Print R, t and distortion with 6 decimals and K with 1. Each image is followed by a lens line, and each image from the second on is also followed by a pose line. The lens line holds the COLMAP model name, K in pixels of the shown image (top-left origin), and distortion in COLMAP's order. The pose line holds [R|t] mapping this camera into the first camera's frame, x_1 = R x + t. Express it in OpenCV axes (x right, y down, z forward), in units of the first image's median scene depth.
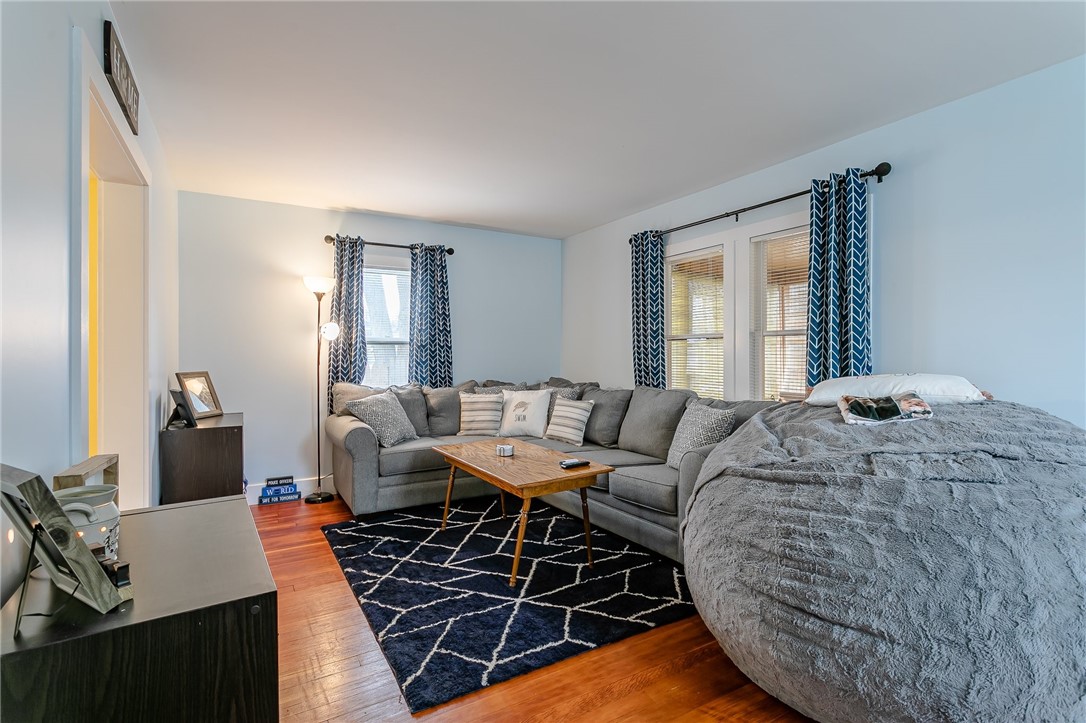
lens RADIAL K [[508.4, 0, 543.0], [0, 508.4, 361.5], [0, 0, 1]] dist [0.003338, 0.000409]
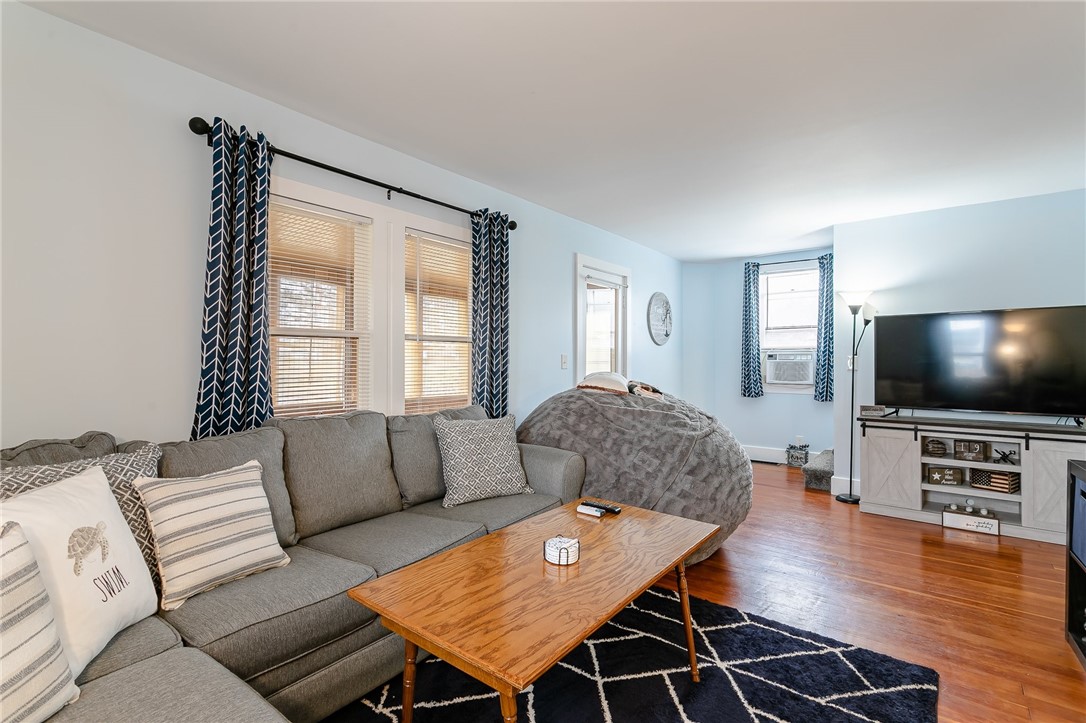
lens RADIAL K [[508.4, 0, 543.0], [0, 508.4, 361.5], [0, 0, 1]] dist [0.003338, 0.000409]
pose [[-0.356165, -0.002828, 0.934419, -0.576555], [0.011535, 0.999906, 0.007423, -0.017655], [-0.934352, 0.013422, -0.356099, 1.273646]]
